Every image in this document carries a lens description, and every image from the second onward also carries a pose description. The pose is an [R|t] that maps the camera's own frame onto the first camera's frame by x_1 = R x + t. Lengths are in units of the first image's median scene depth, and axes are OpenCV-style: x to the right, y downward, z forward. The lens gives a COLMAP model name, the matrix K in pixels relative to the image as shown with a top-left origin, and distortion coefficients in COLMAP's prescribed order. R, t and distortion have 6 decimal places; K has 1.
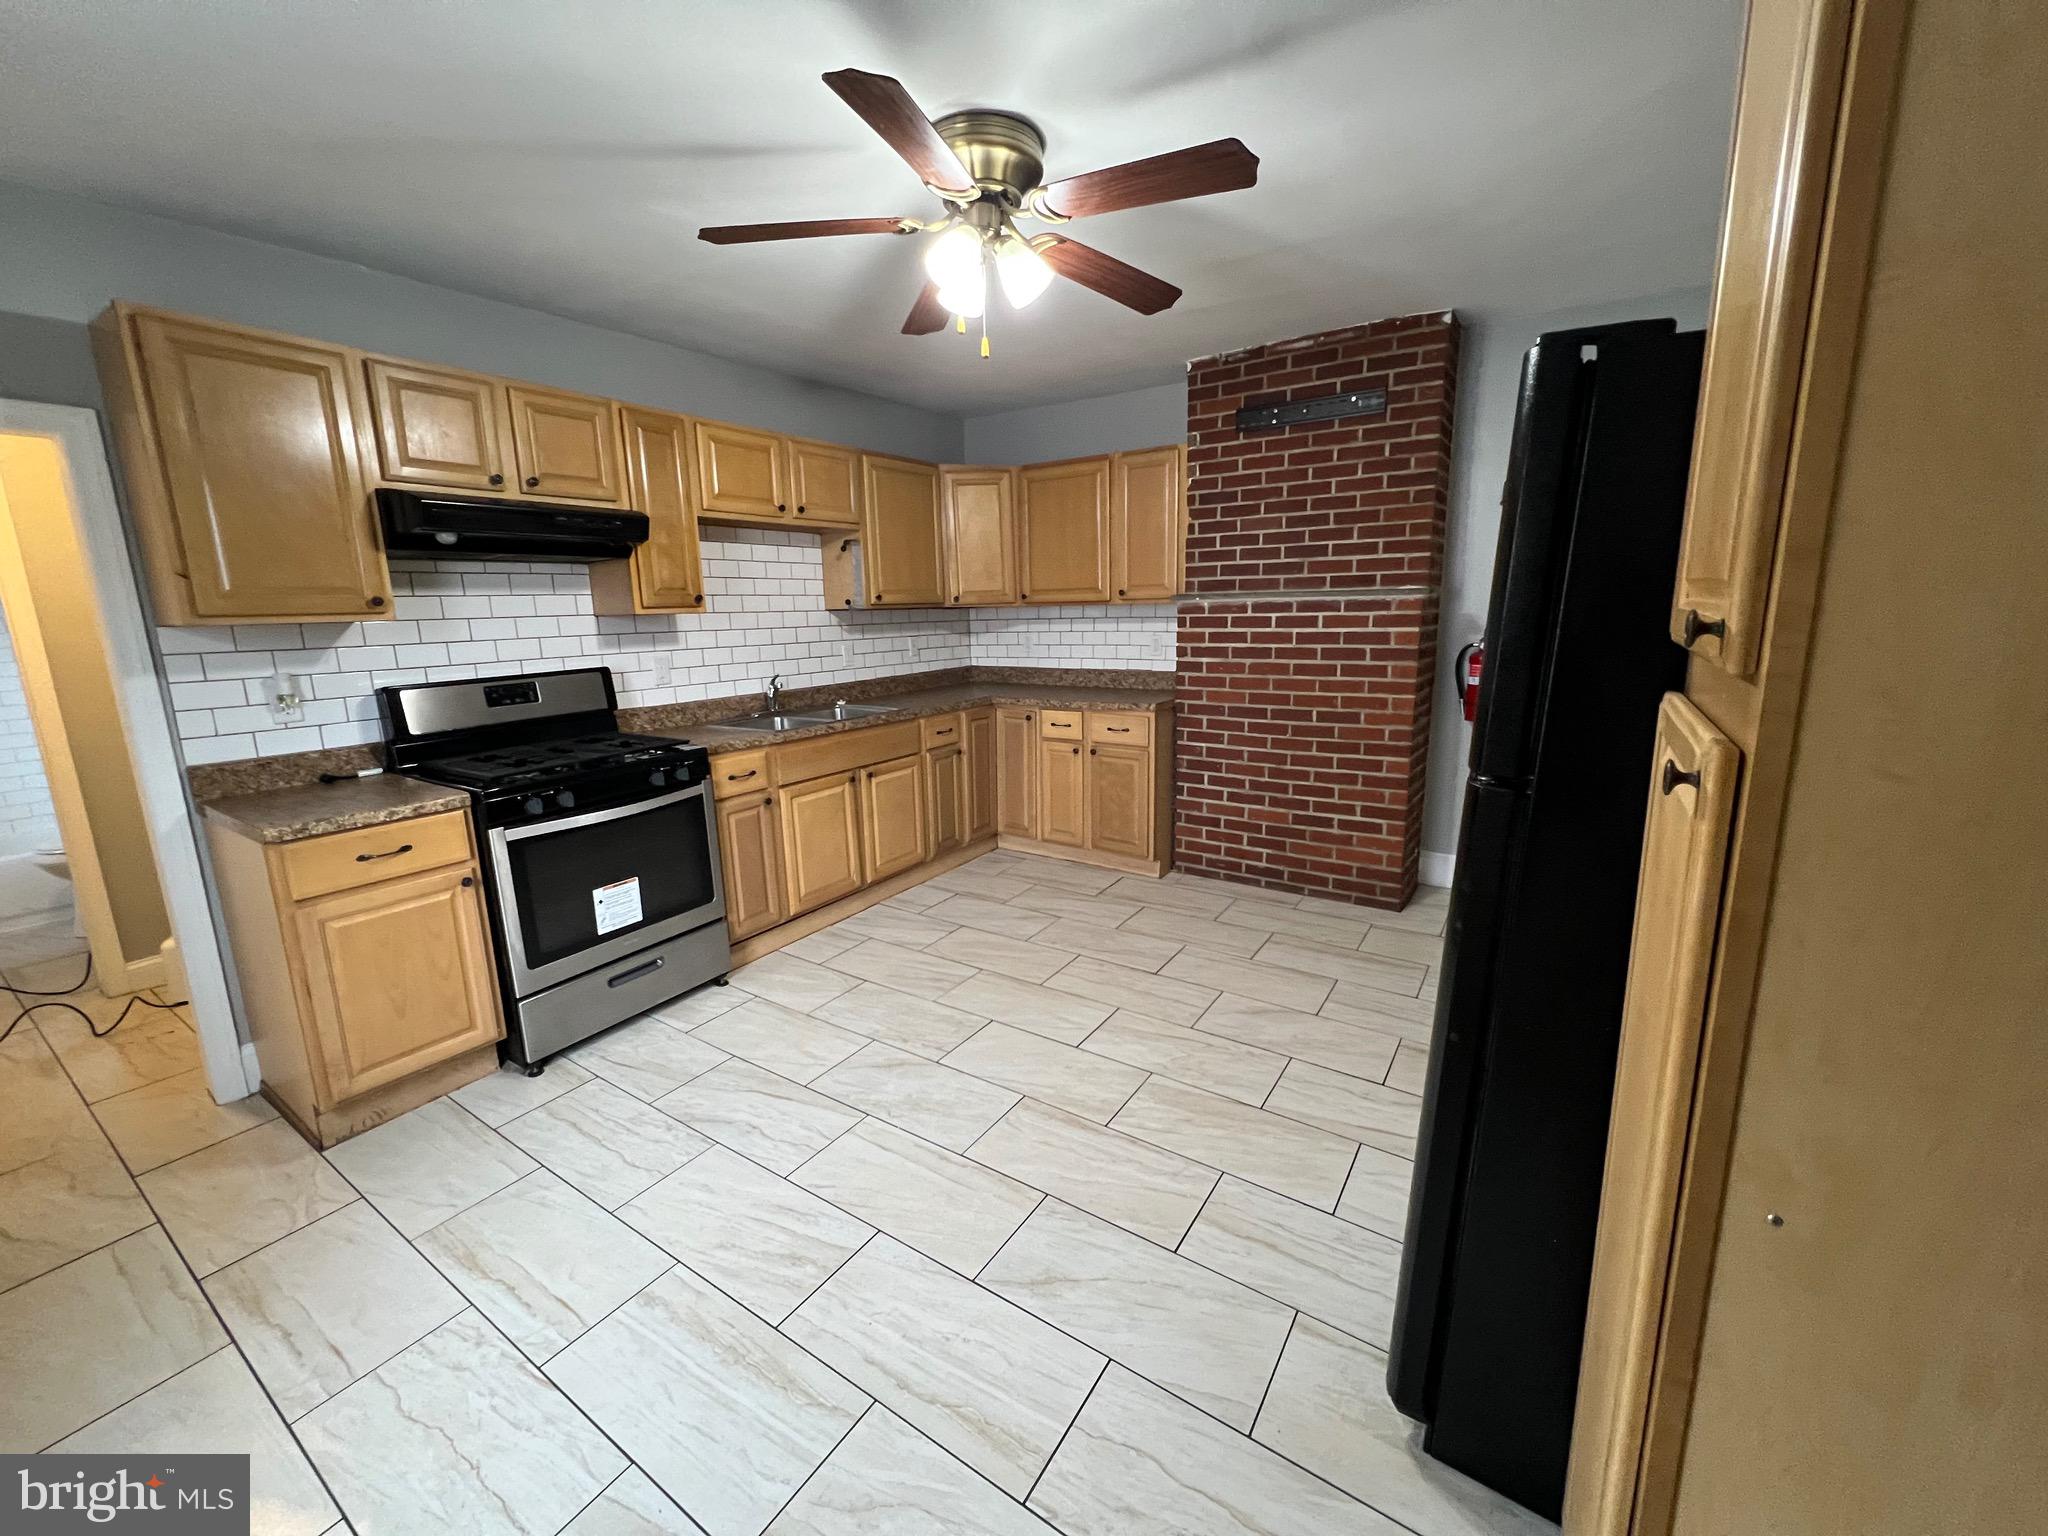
lens RADIAL K [[814.9, 0, 1027.5], [0, 814.9, 762.6], [0, 0, 1]] dist [0.000414, -0.000157]
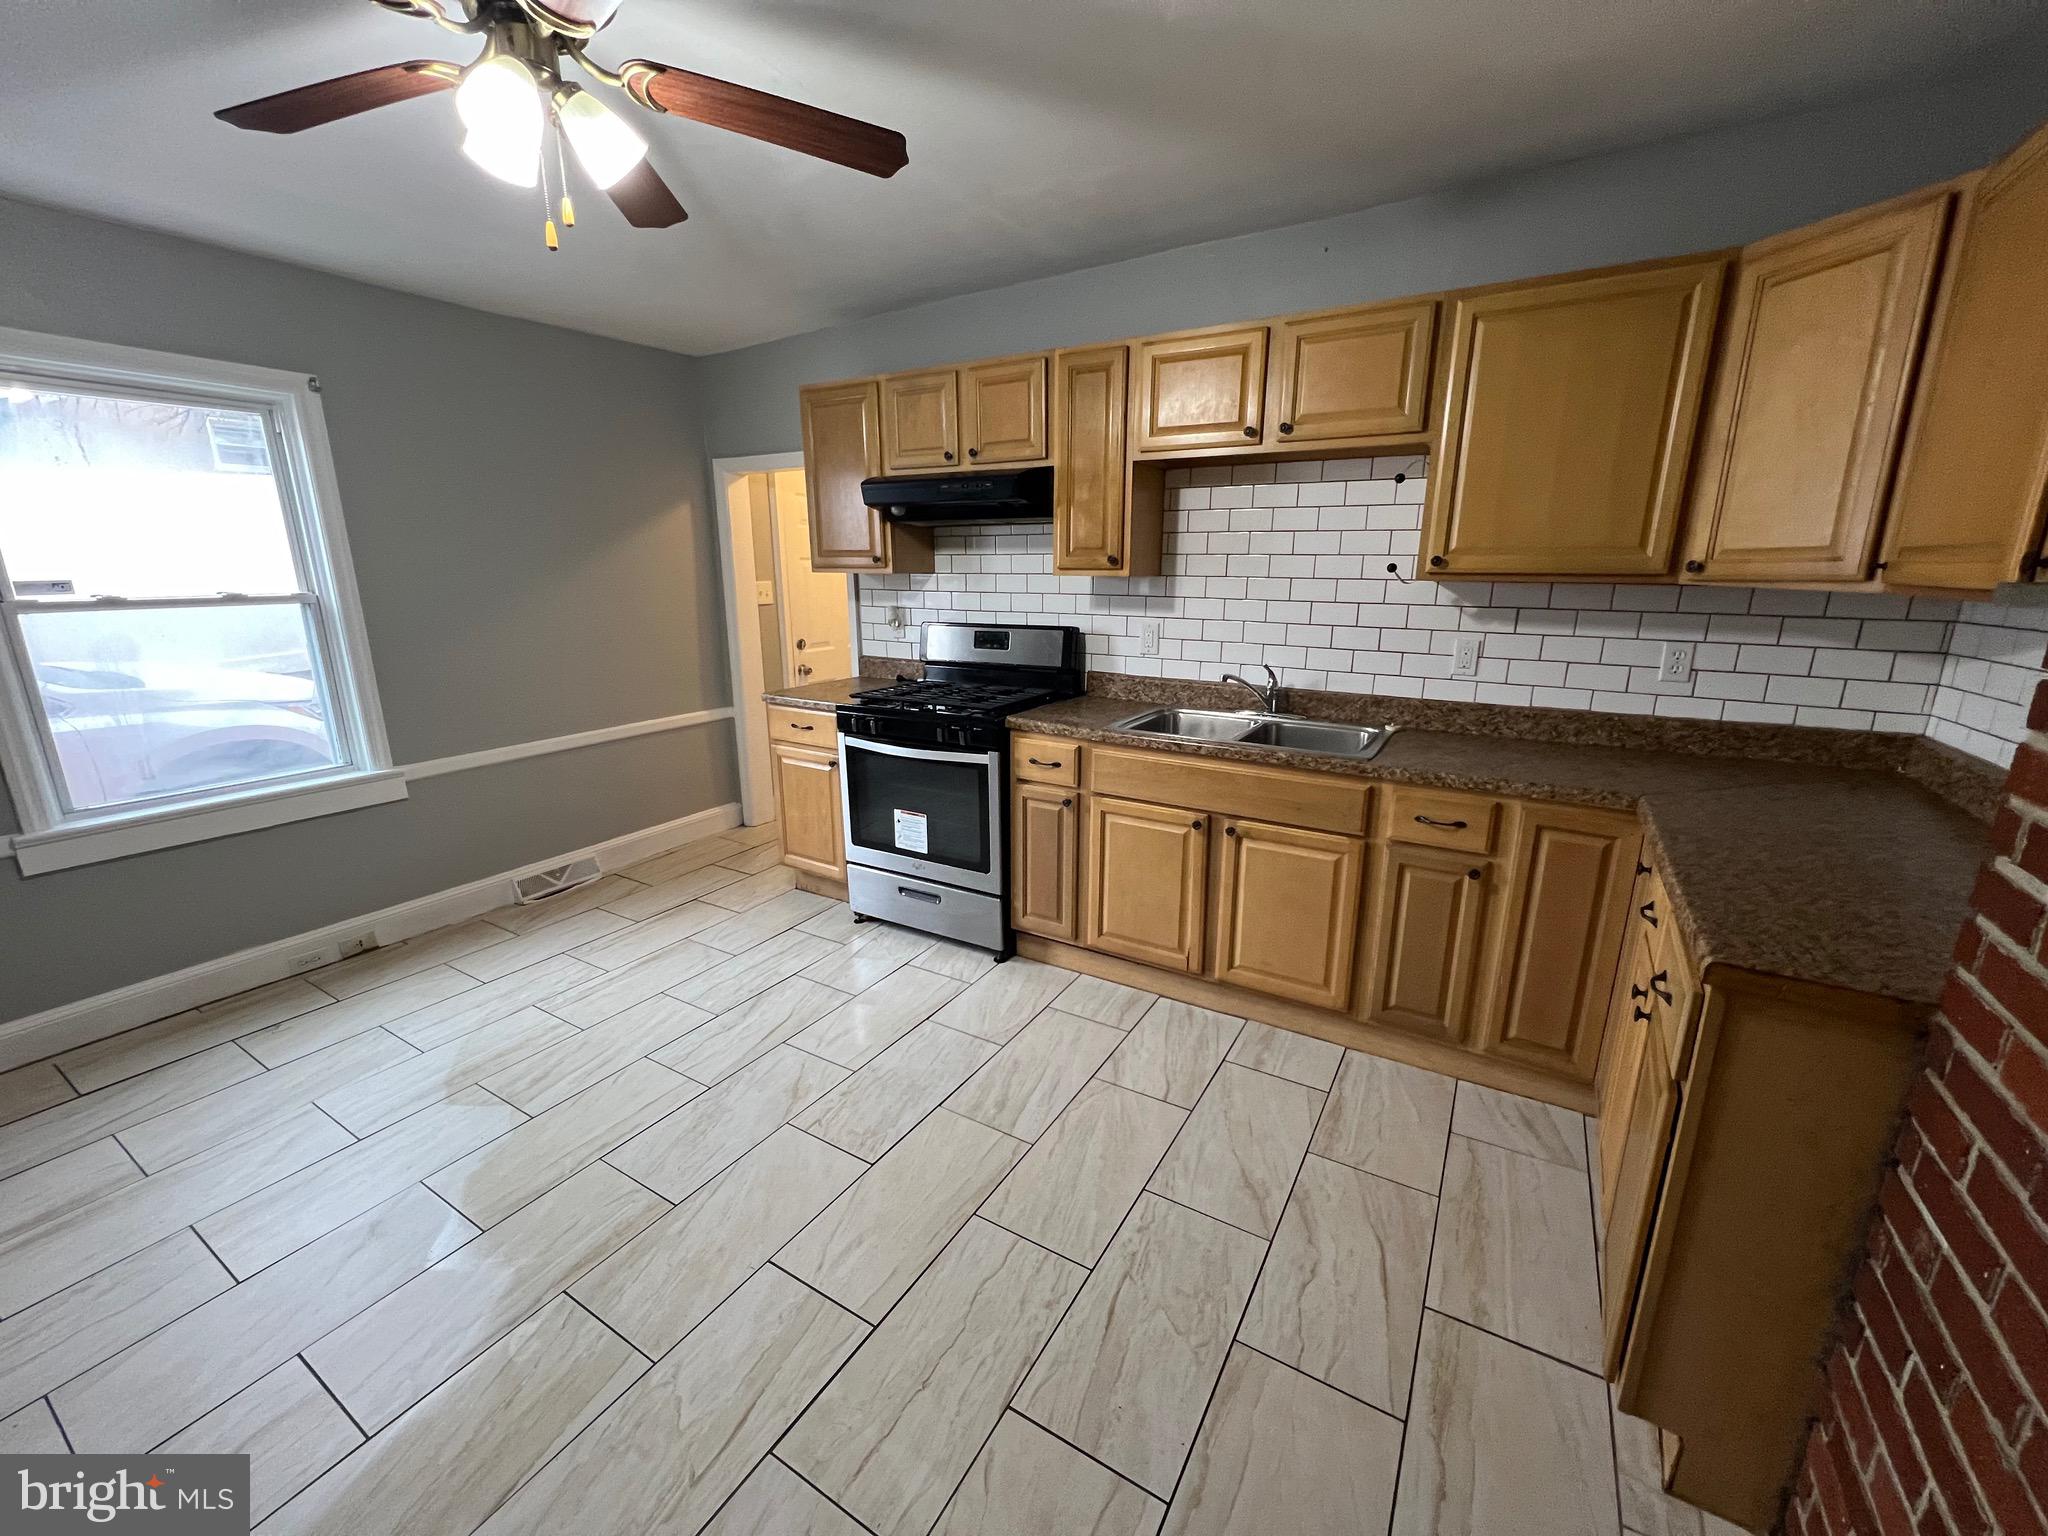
lens RADIAL K [[814.9, 0, 1027.5], [0, 814.9, 762.6], [0, 0, 1]] dist [0.000414, -0.000157]
pose [[0.042465, 0.261122, -0.964371, 0.427923], [-0.195176, 0.948813, 0.248315, -0.170422], [0.979849, 0.177677, 0.091256, 0.763619]]
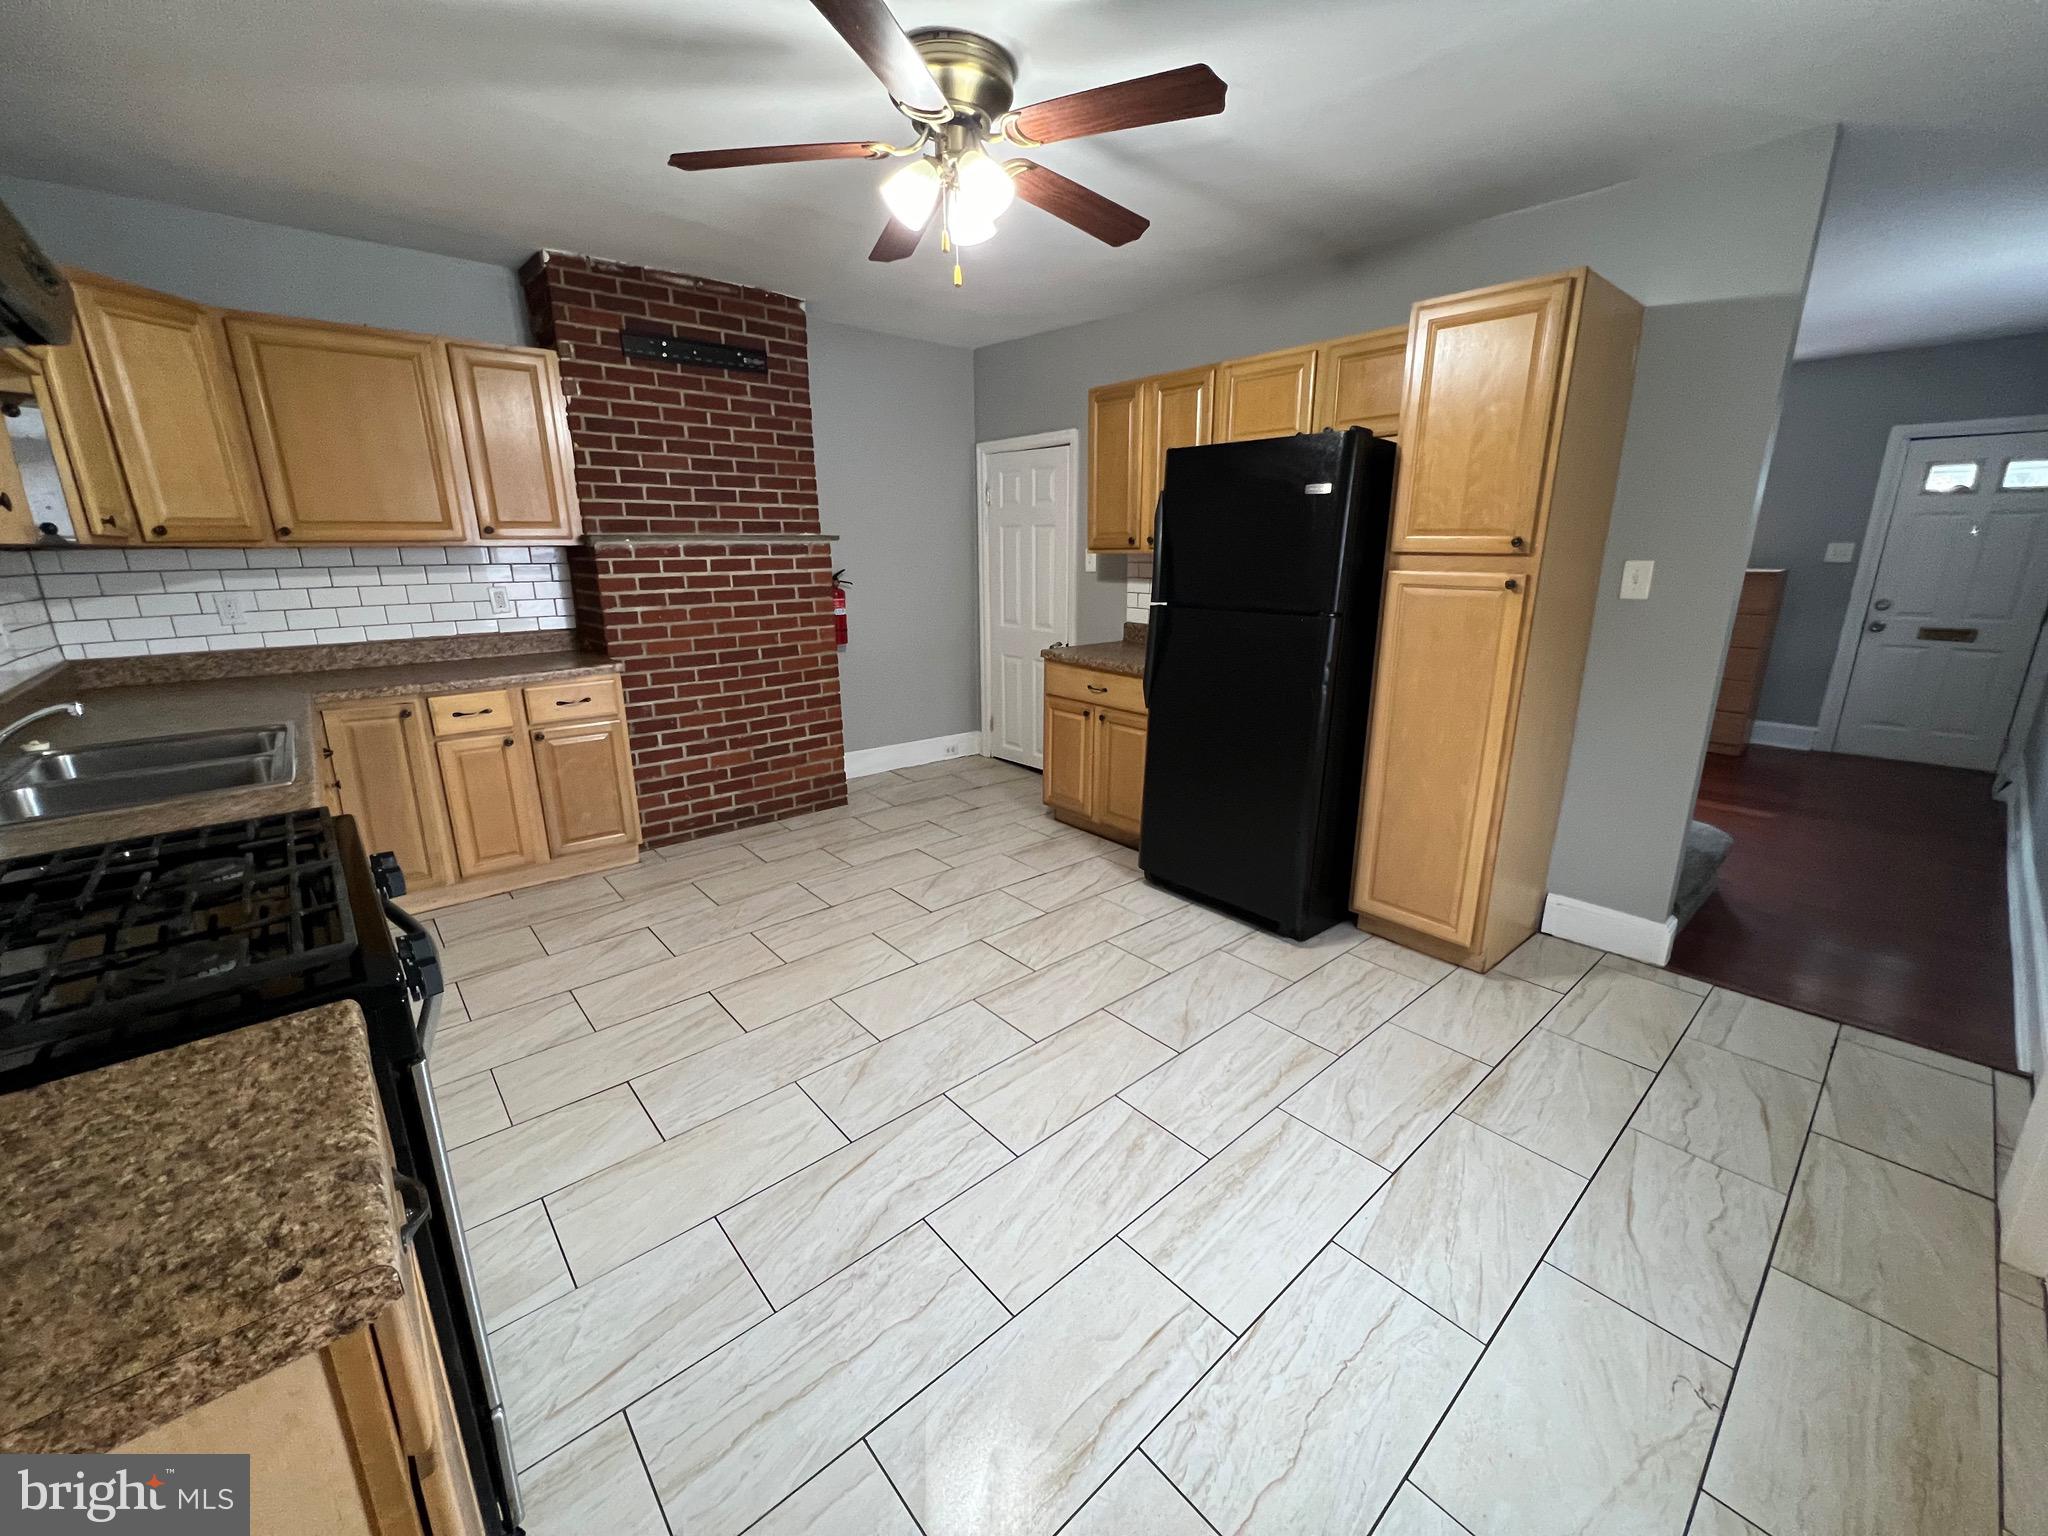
lens RADIAL K [[814.9, 0, 1027.5], [0, 814.9, 762.6], [0, 0, 1]] dist [0.000414, -0.000157]
pose [[0.260383, -0.229722, 0.937778, -0.593525], [0.187532, 0.964818, 0.184276, -0.050674], [-0.947118, 0.127881, 0.294302, 0.369767]]
